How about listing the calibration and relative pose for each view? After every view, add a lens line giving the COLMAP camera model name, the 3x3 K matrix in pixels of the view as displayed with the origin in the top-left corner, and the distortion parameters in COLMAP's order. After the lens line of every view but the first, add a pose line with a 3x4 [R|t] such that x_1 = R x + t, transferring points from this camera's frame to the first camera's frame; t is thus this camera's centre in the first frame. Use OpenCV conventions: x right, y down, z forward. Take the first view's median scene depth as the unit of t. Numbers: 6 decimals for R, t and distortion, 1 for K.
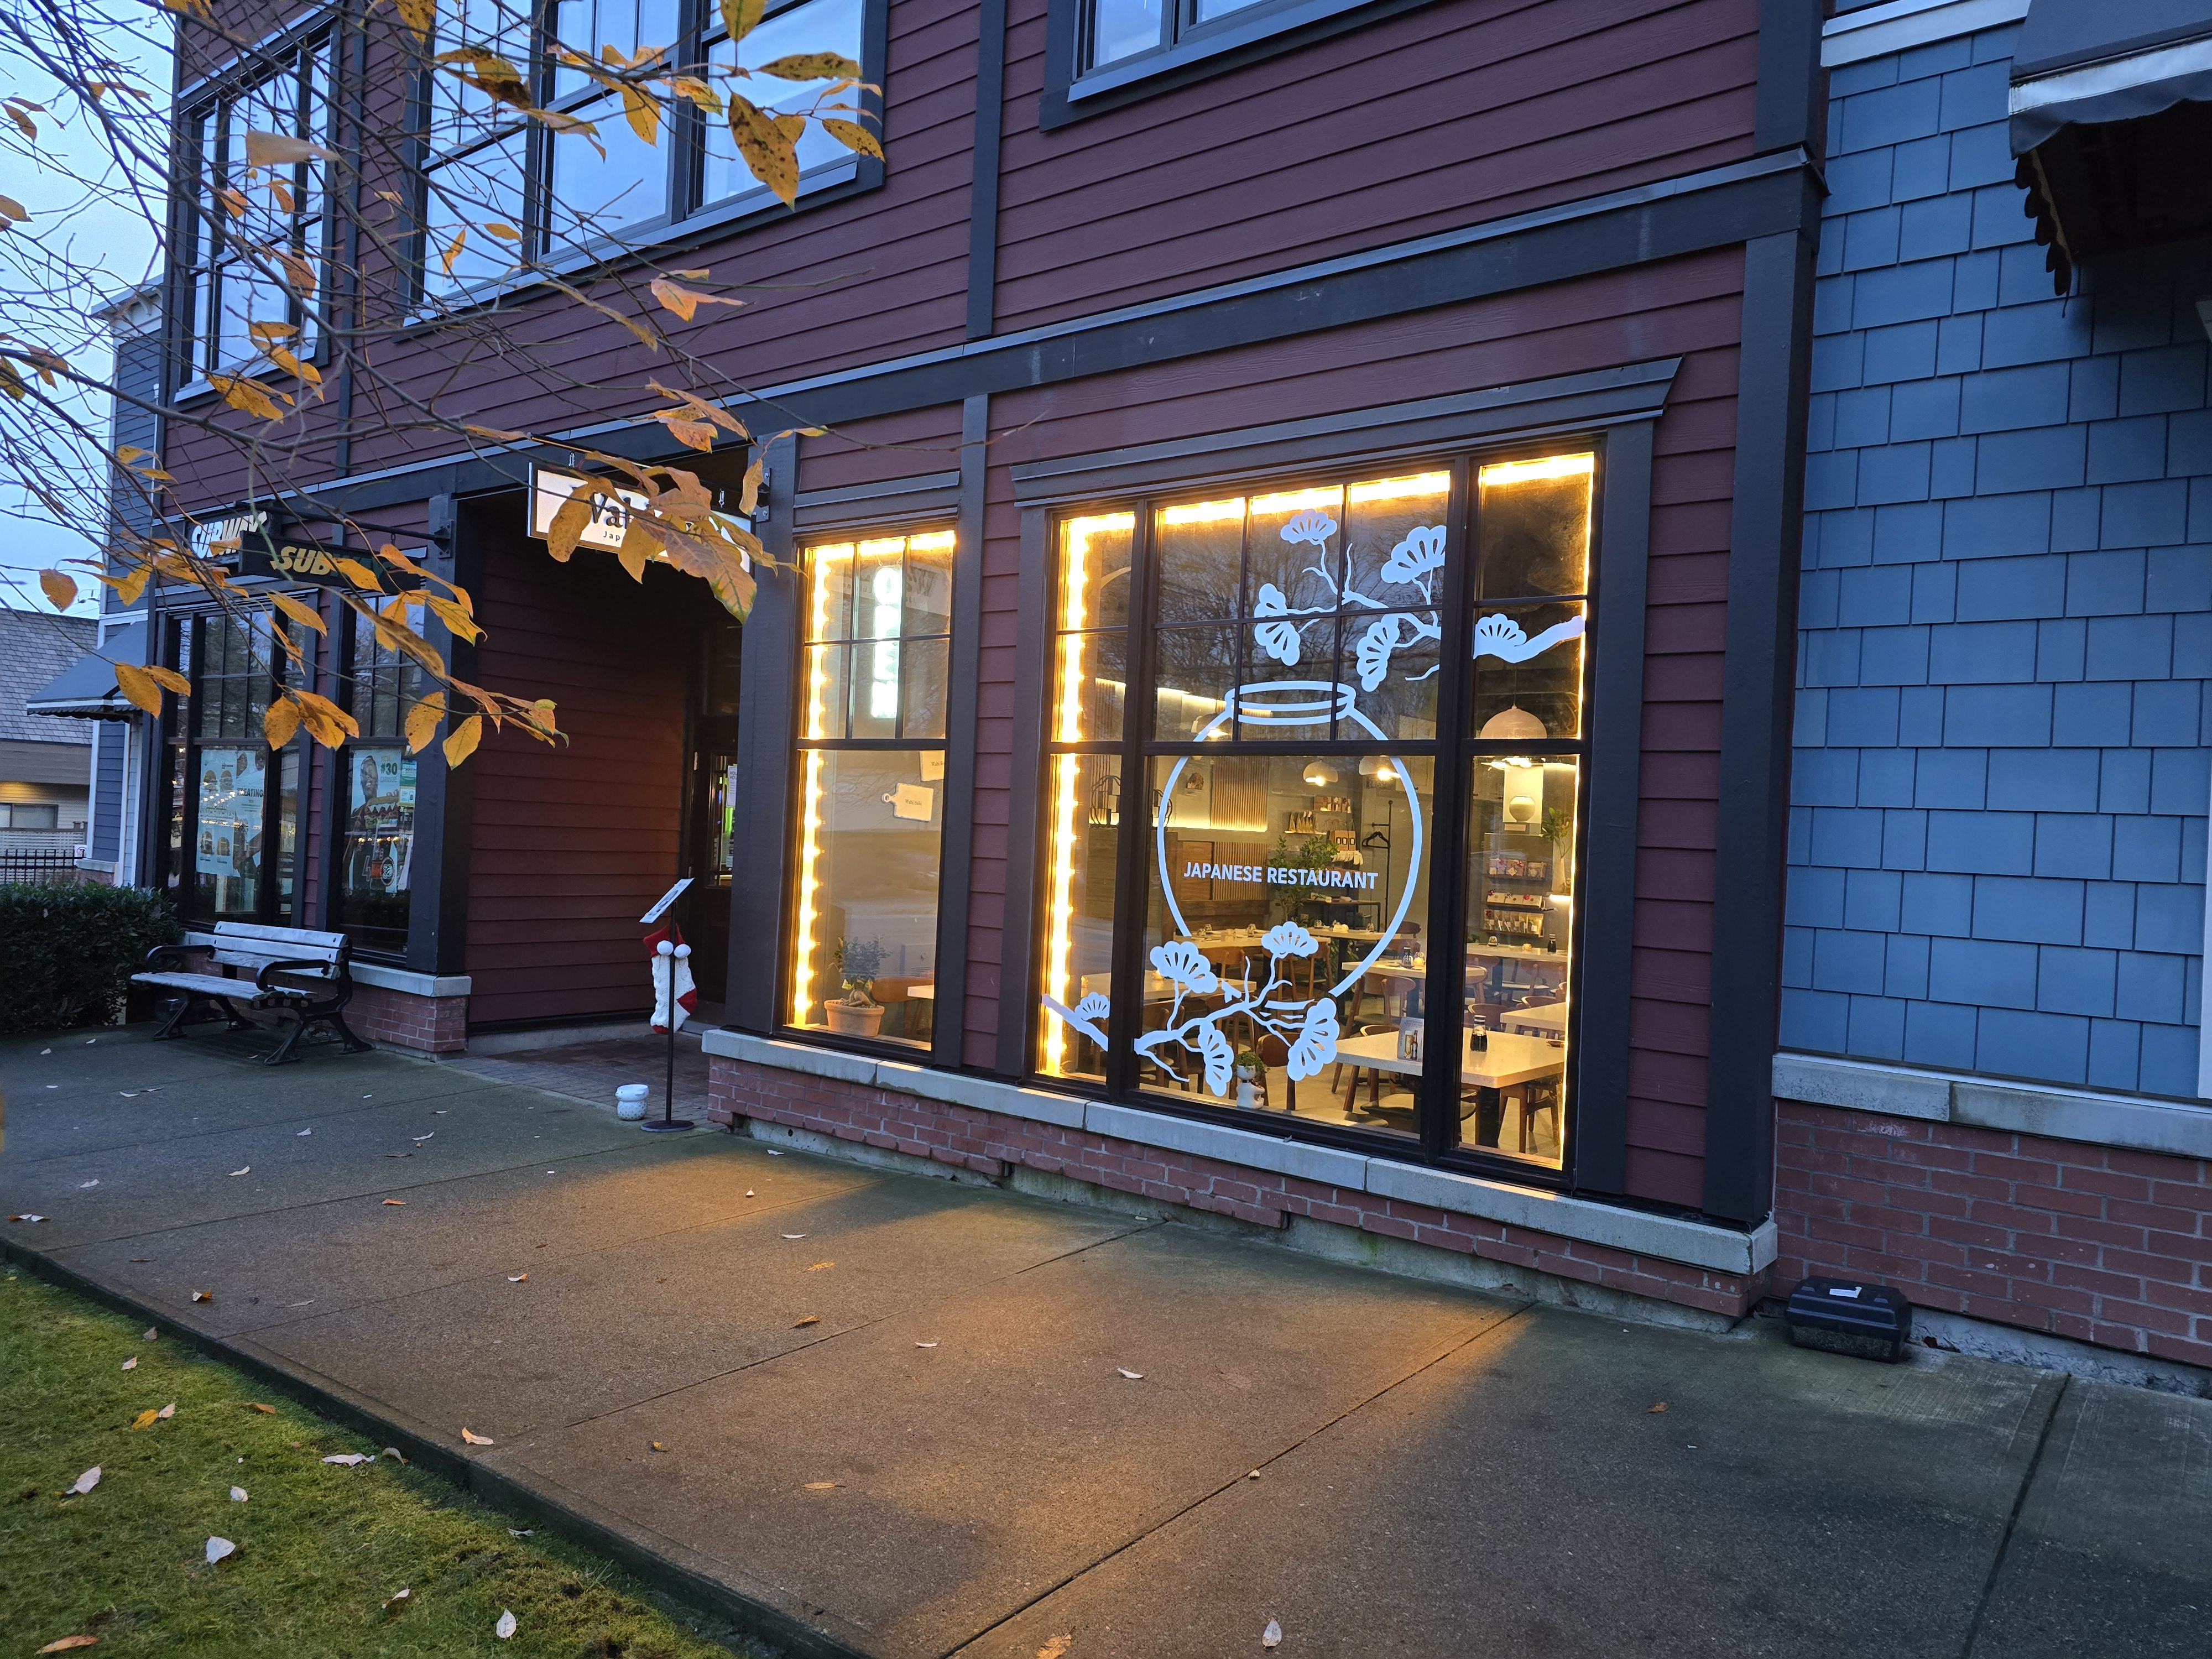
lens RADIAL K [[1499.5, 0, 1100.0], [0, 1499.5, 838.0], [0, 0, 1]] dist [0.054257, -0.052856]
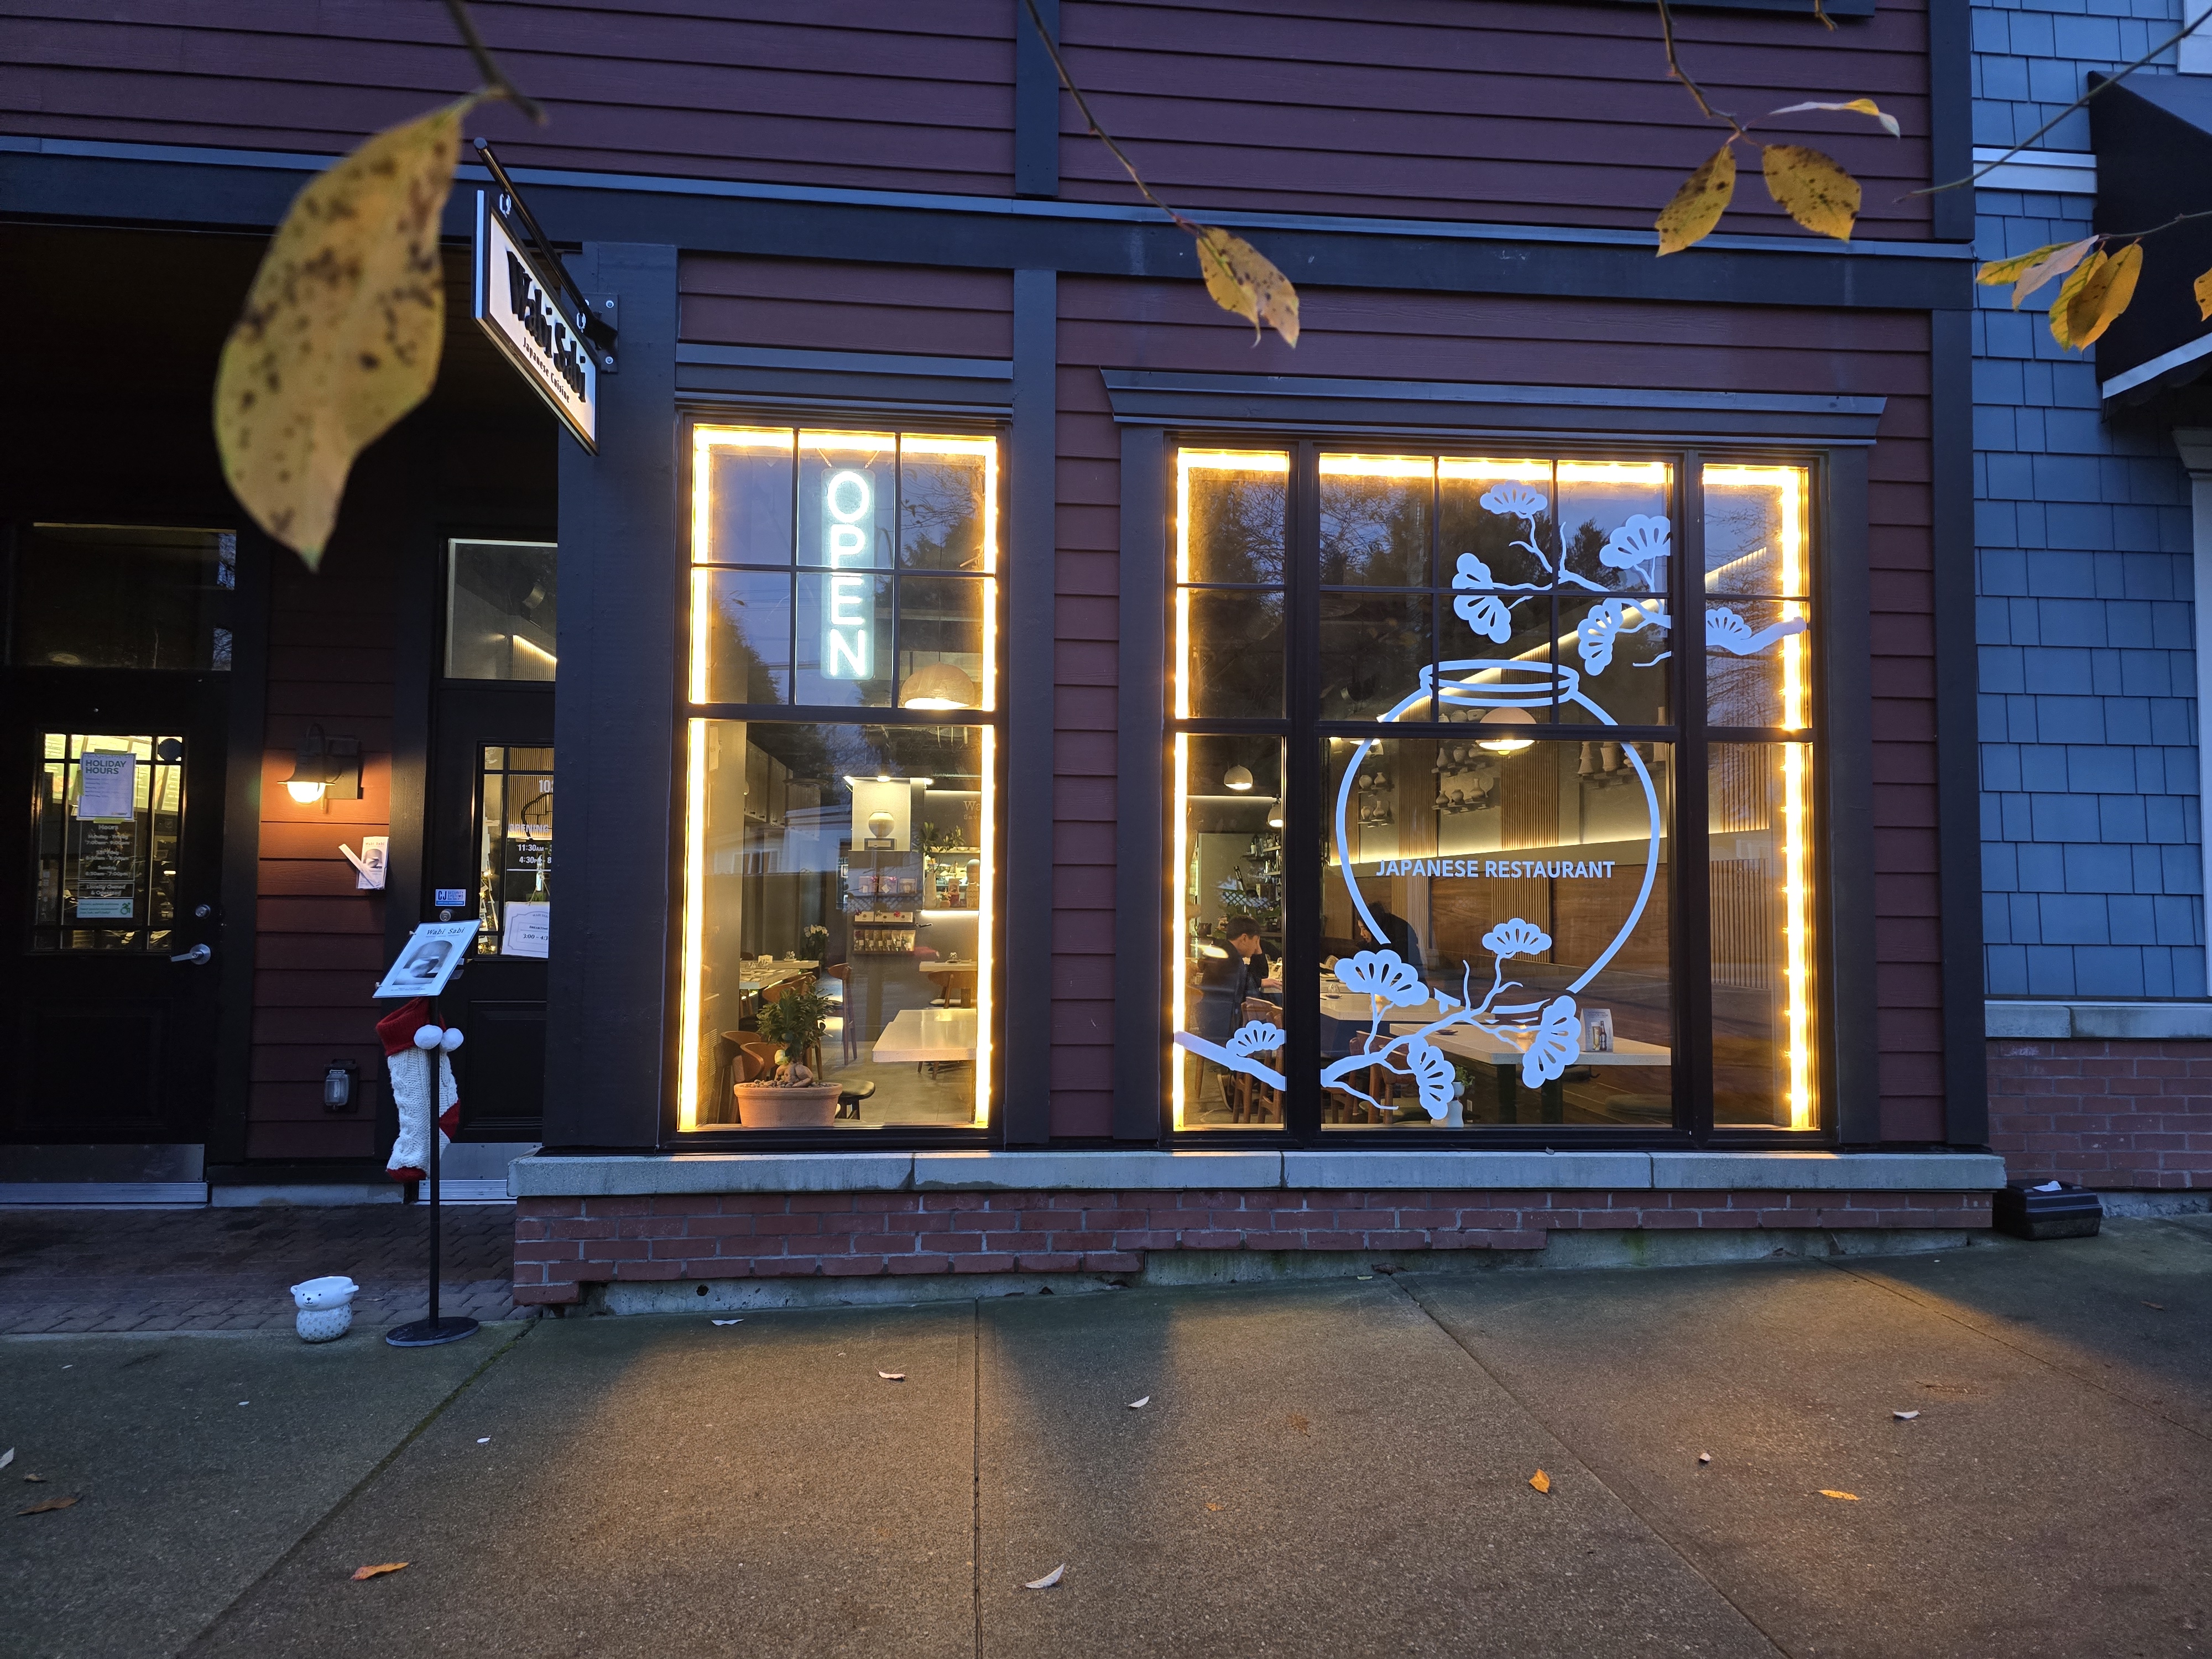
lens RADIAL K [[1500.3, 0, 1114.8], [0, 1500.3, 821.6], [0, 0, 1]] dist [0.051433, -0.047926]
pose [[0.716805, -0.004449, 0.697259, -0.716837], [0.026956, 0.999409, -0.021335, 0.009685], [-0.696752, 0.034088, 0.716502, 0.511945]]
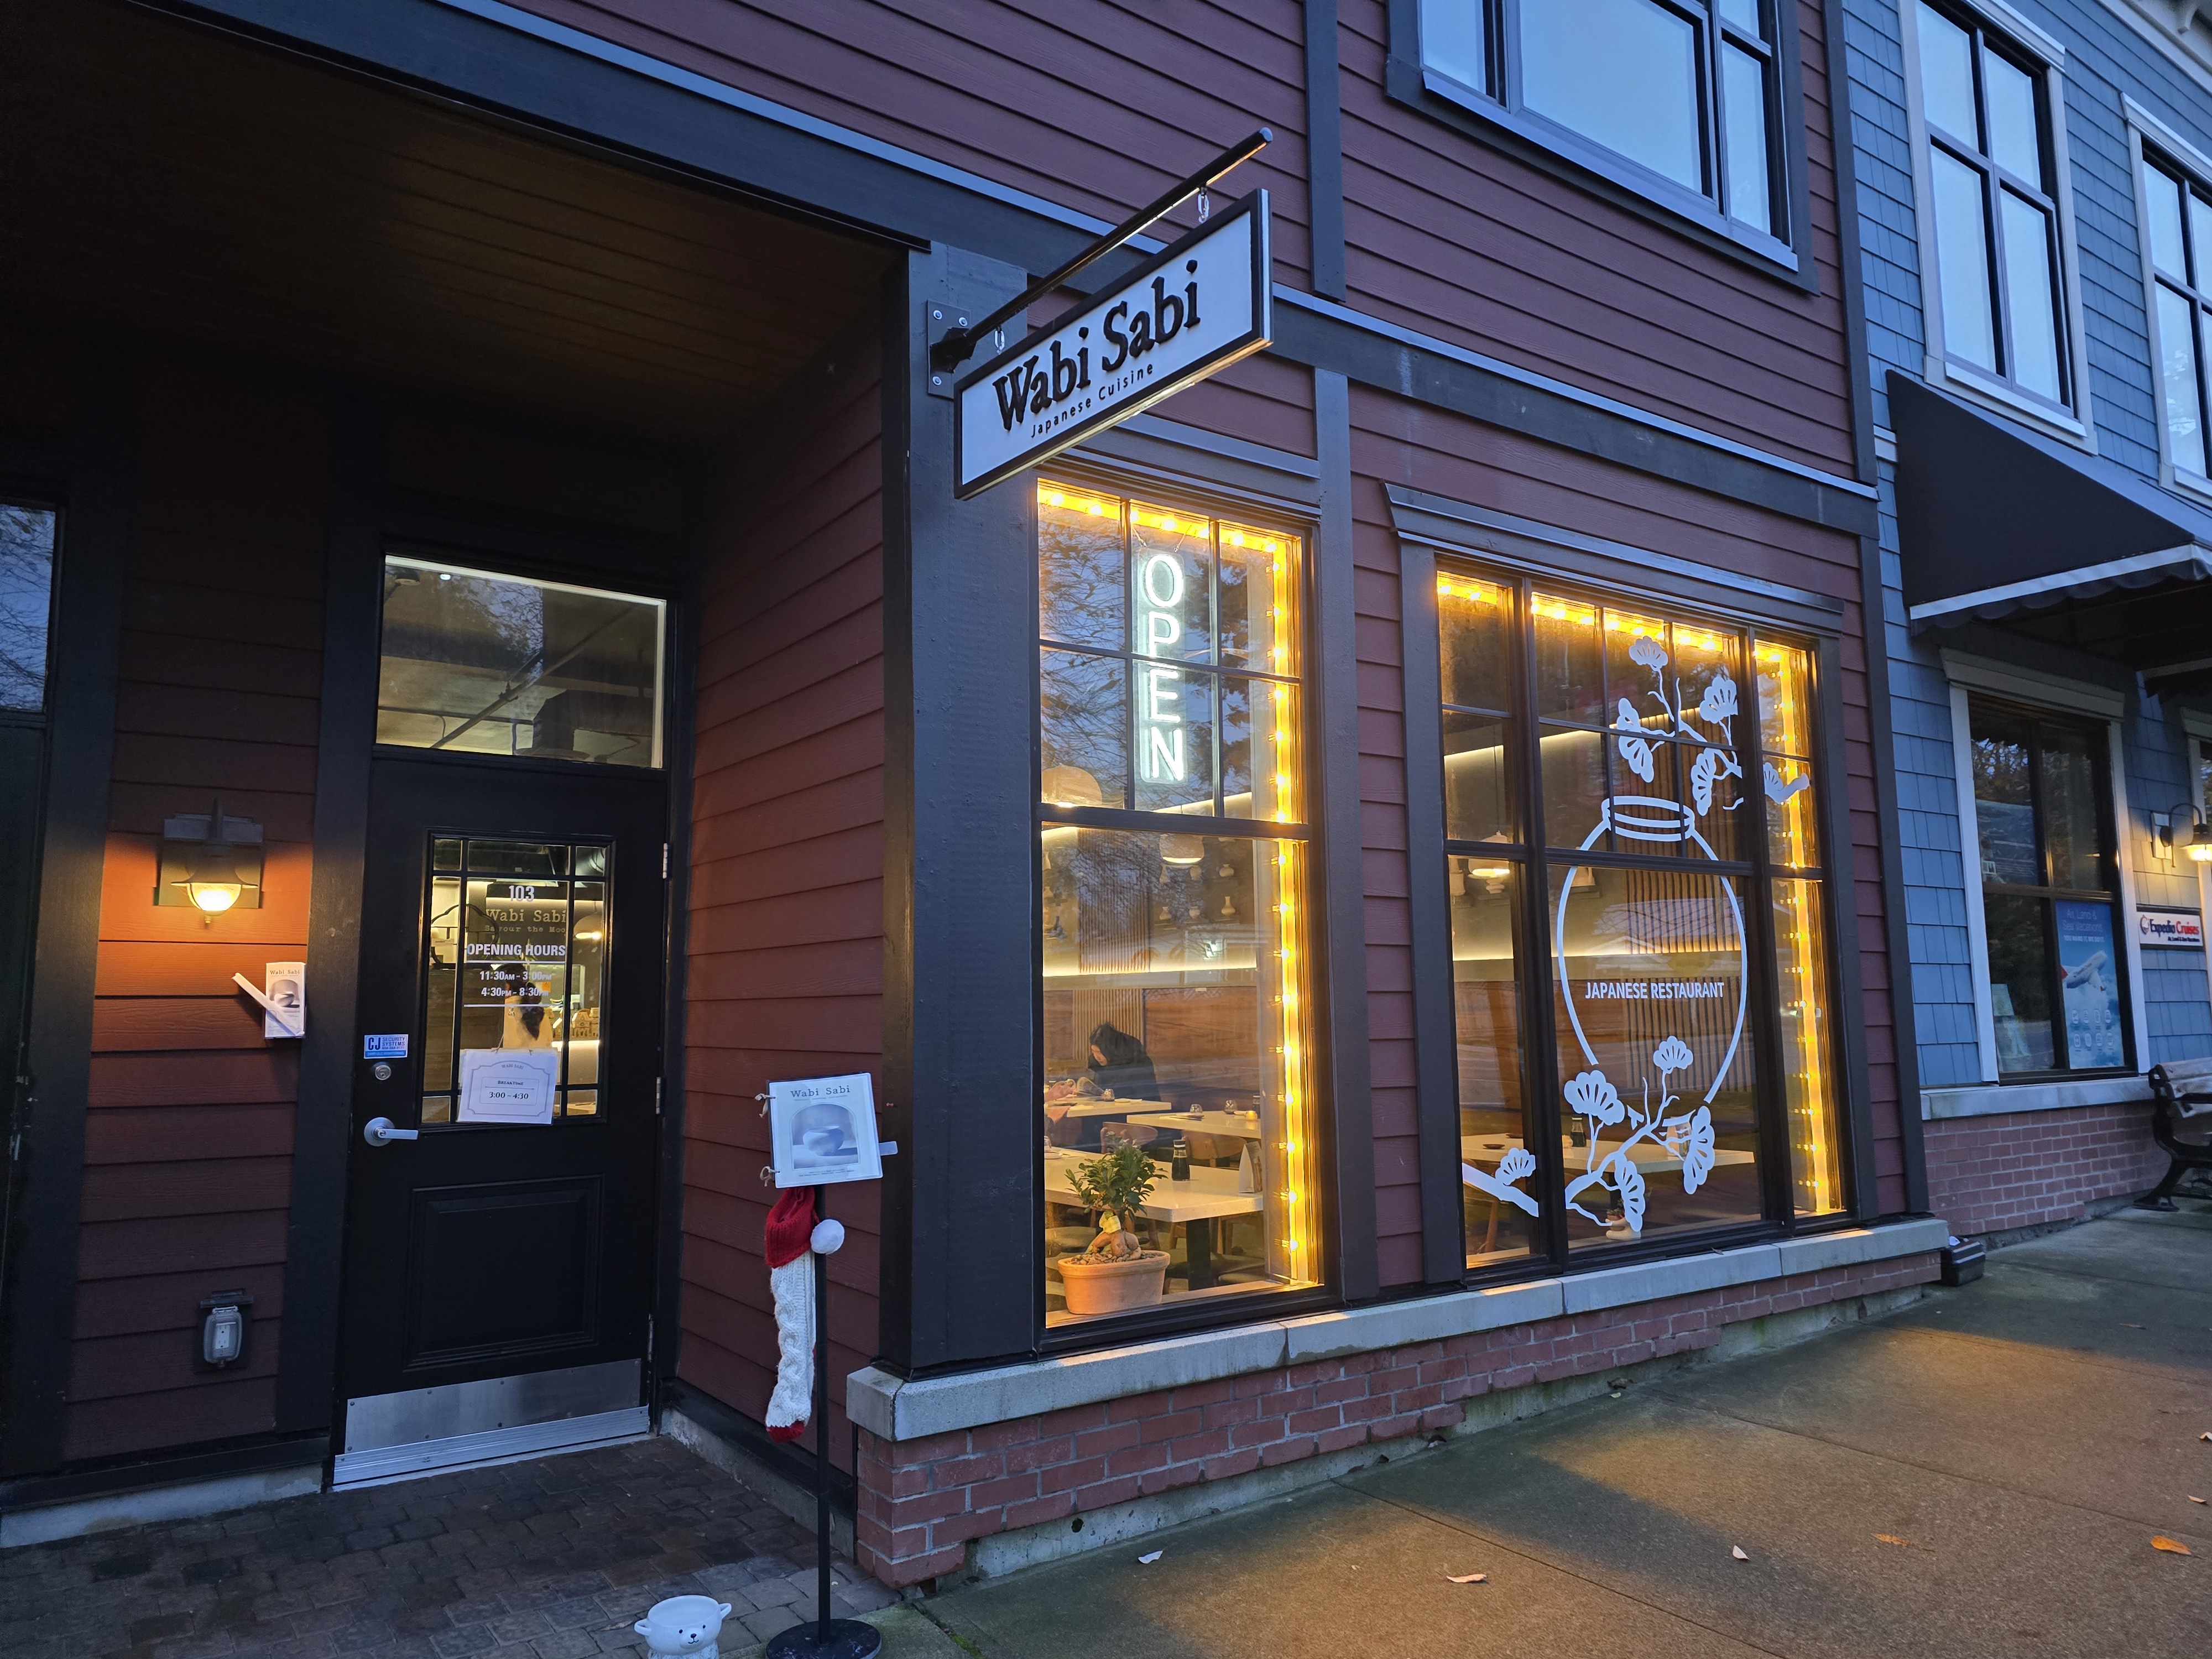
lens RADIAL K [[1514.4, 0, 1102.8], [0, 1514.4, 822.0], [0, 0, 1]] dist [0.037360, -0.030125]
pose [[0.280821, 0.068772, 0.957293, -0.988713], [0.028239, 0.996406, -0.079866, -0.016555], [-0.959345, 0.049461, 0.277869, 1.096570]]
